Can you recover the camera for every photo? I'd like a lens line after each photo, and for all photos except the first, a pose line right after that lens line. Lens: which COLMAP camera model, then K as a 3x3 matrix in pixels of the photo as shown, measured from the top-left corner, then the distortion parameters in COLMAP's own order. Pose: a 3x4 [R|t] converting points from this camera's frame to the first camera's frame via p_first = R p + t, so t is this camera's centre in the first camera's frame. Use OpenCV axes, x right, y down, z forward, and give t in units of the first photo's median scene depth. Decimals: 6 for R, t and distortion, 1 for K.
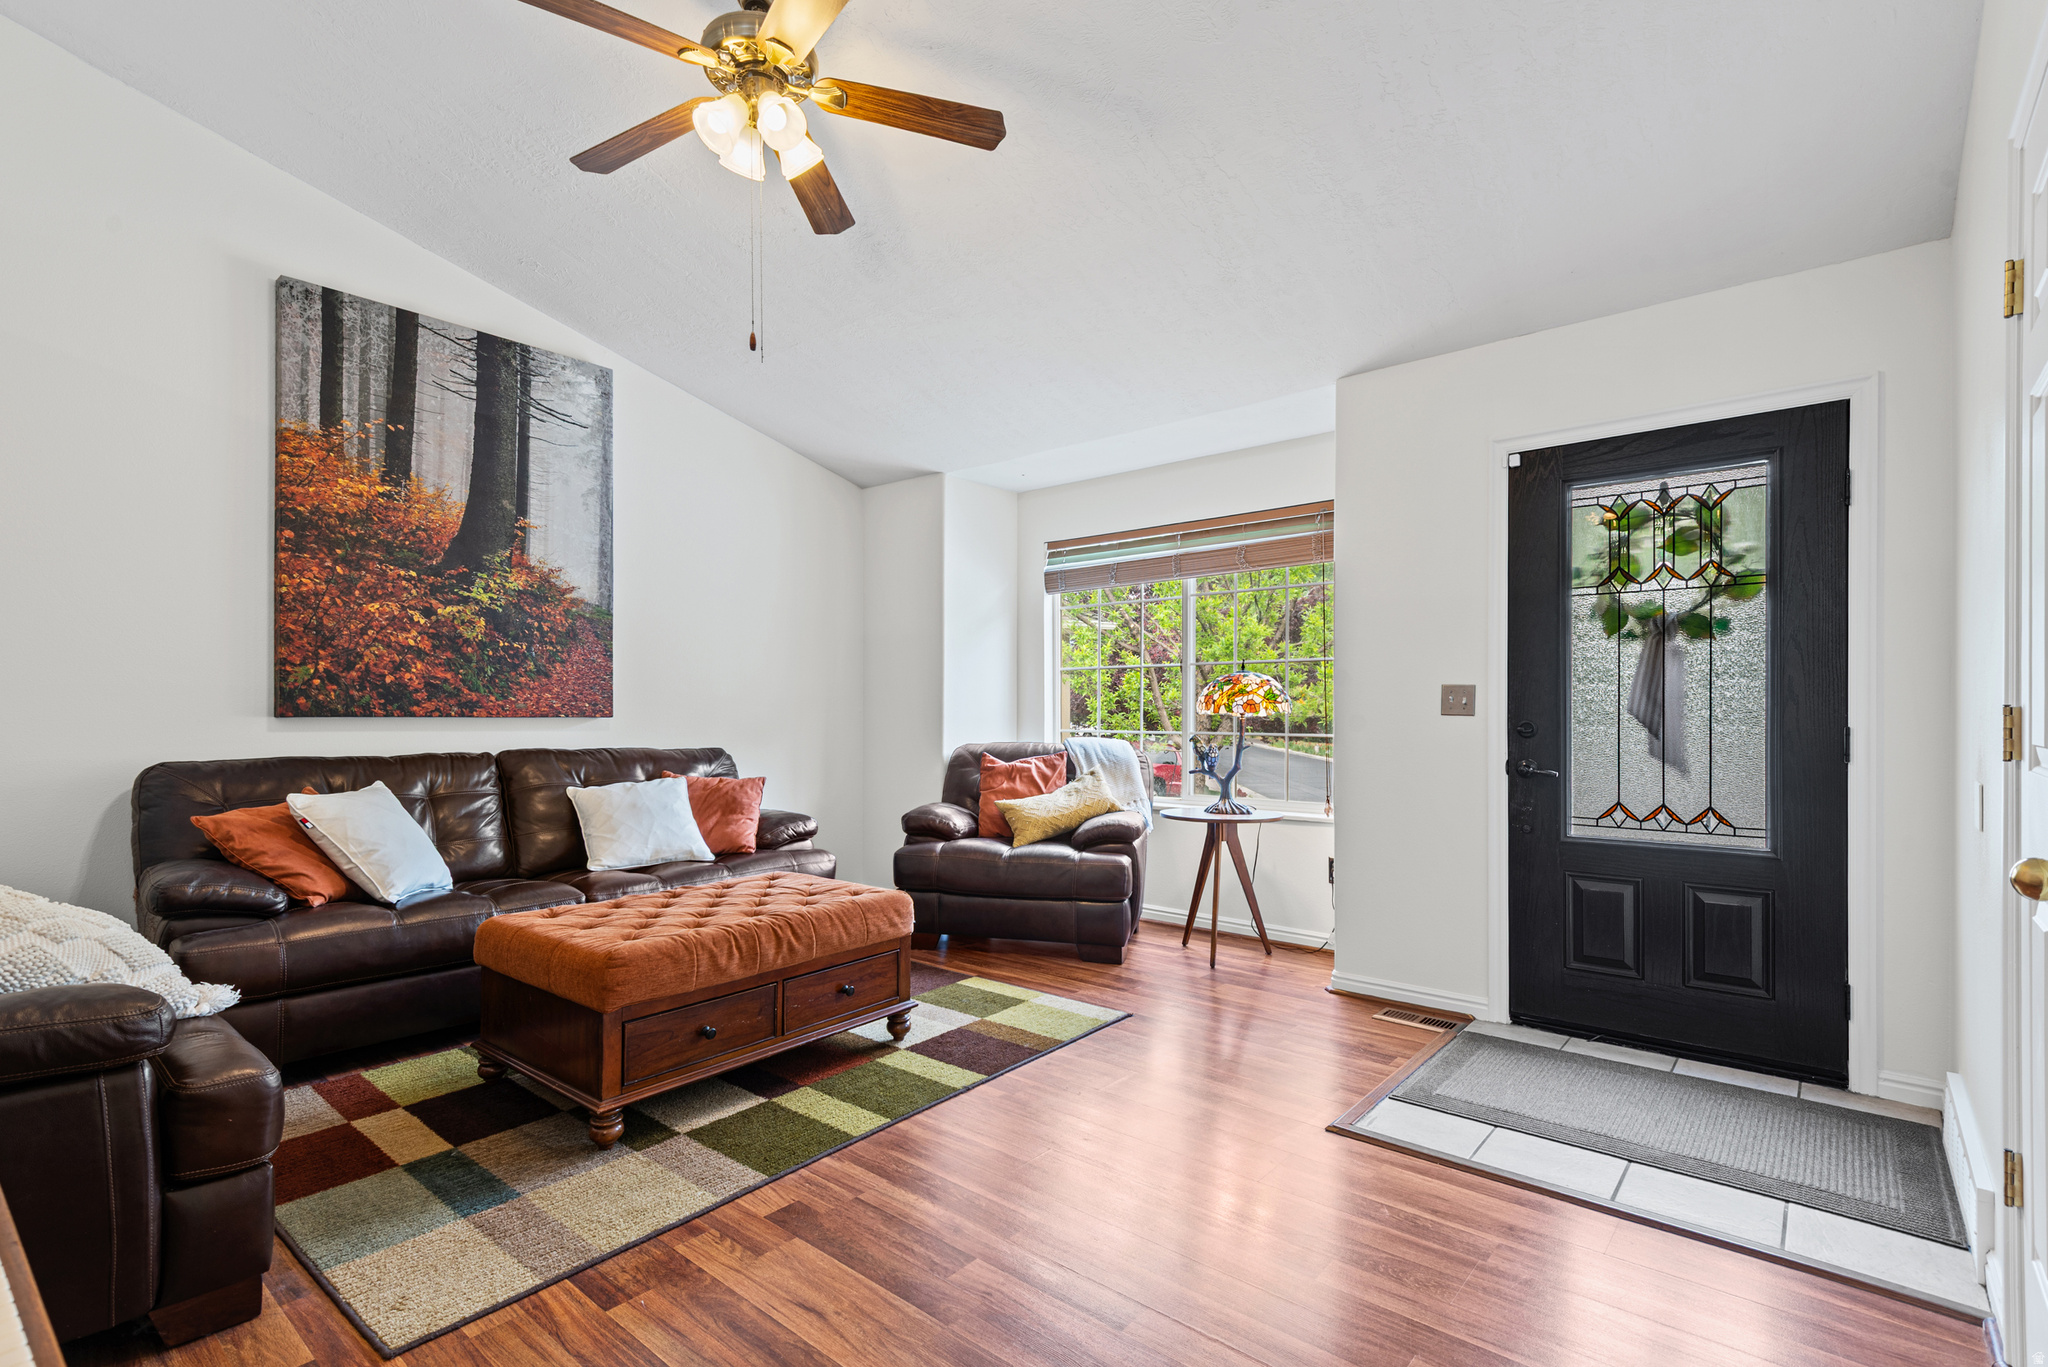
lens RADIAL K [[954.5, 0, 1015.6], [0, 954.5, 717.0], [0, 0, 1]] dist [0.000352, -0.000214]
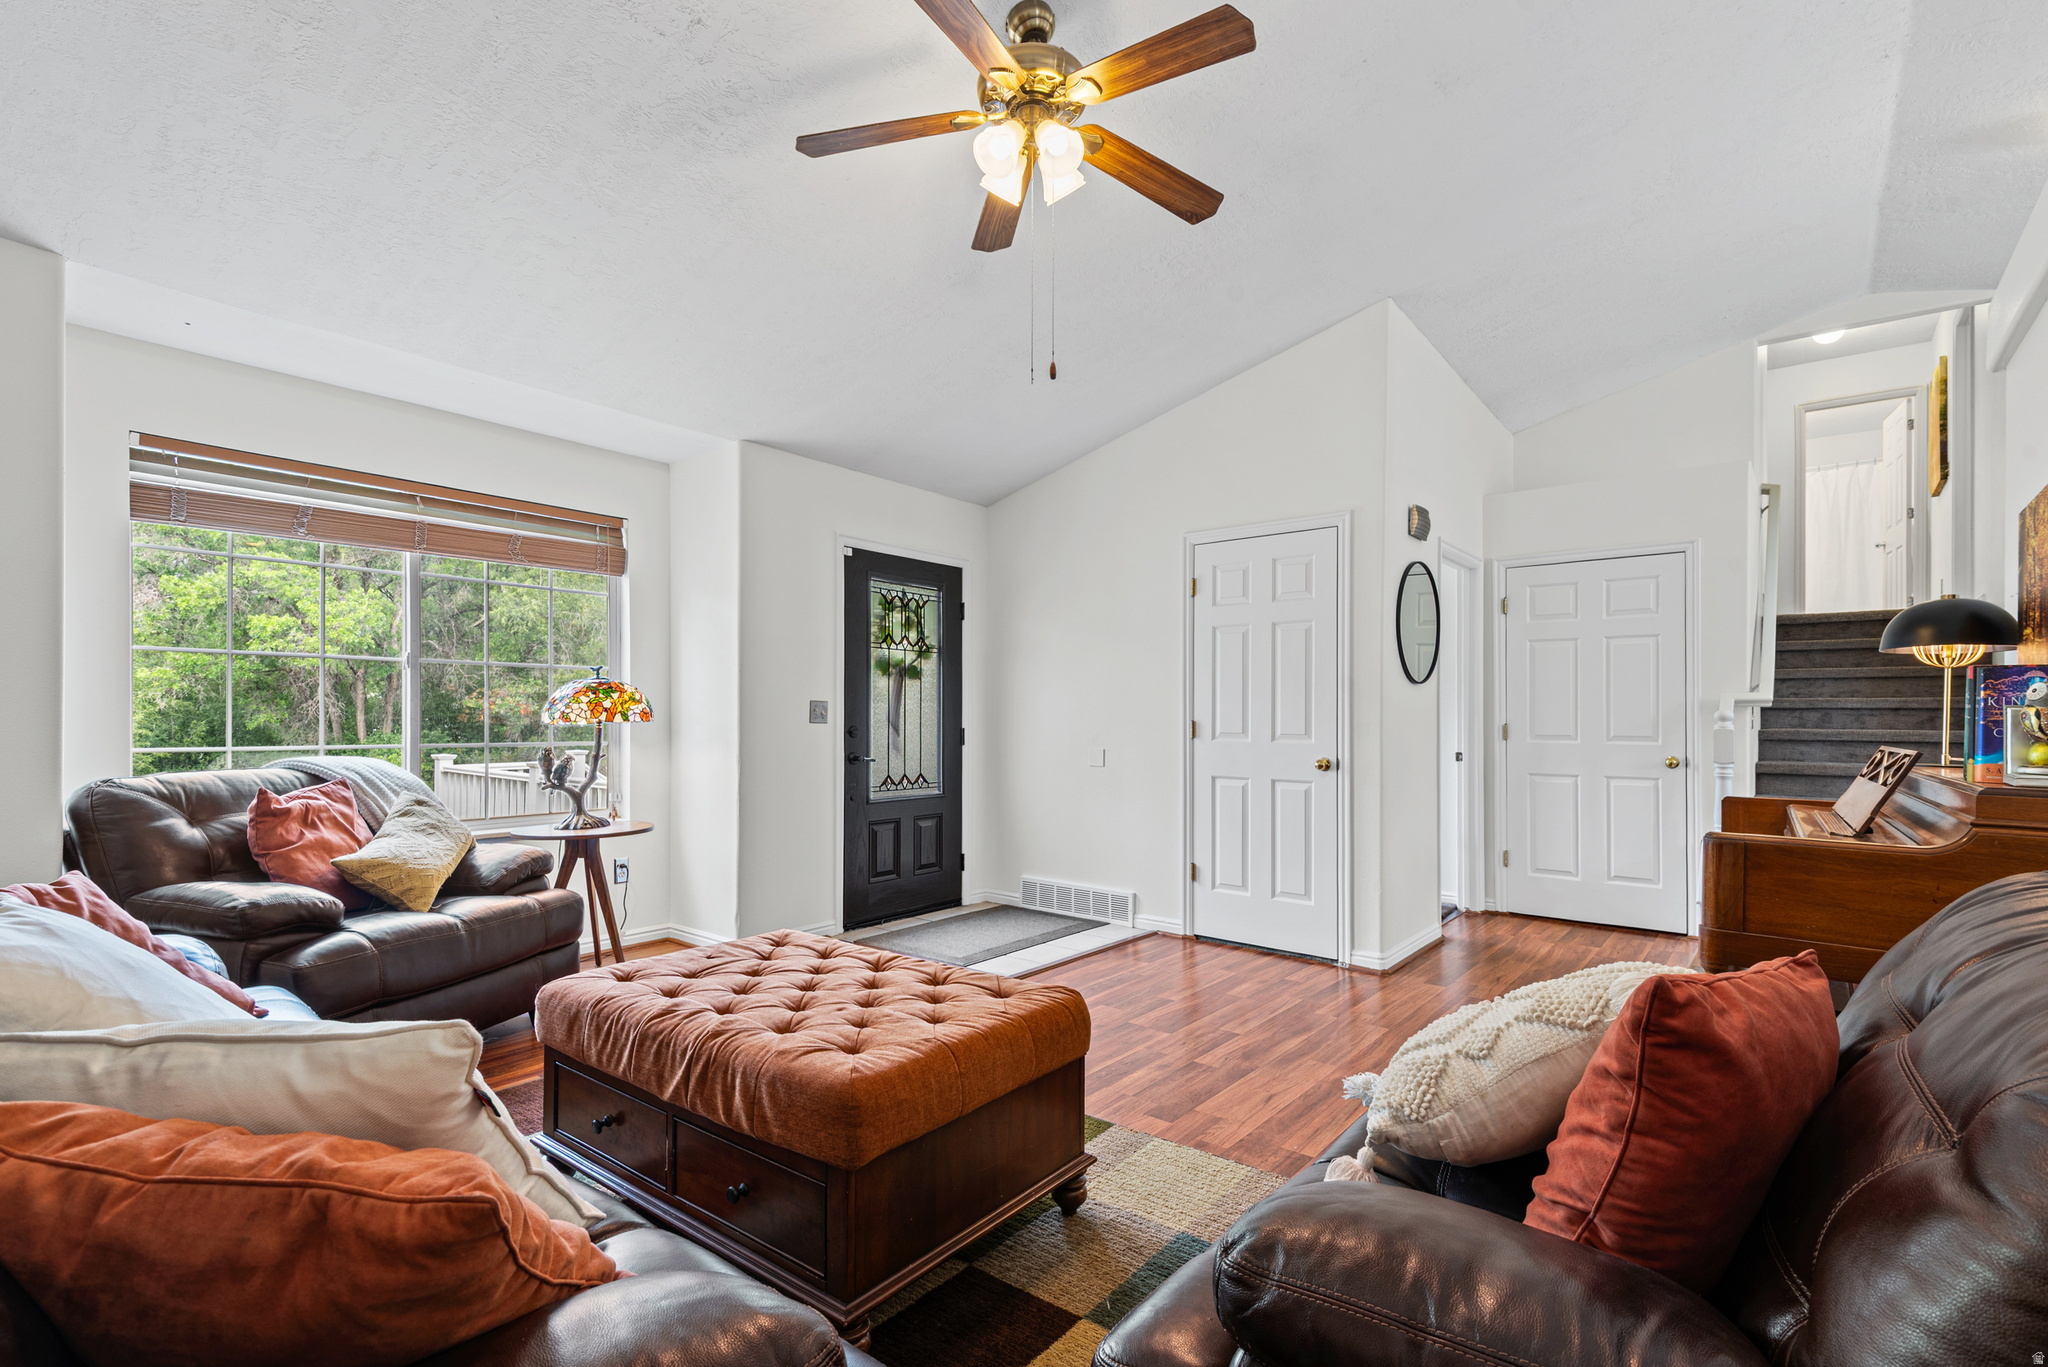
lens RADIAL K [[954.5, 0, 1015.6], [0, 954.5, 717.0], [0, 0, 1]] dist [0.000352, -0.000214]
pose [[-0.046799, 0.004097, 0.998896, -1.029231], [0.002792, 0.999988, -0.003970, -0.004781], [-0.998900, 0.002603, -0.046810, 0.859487]]
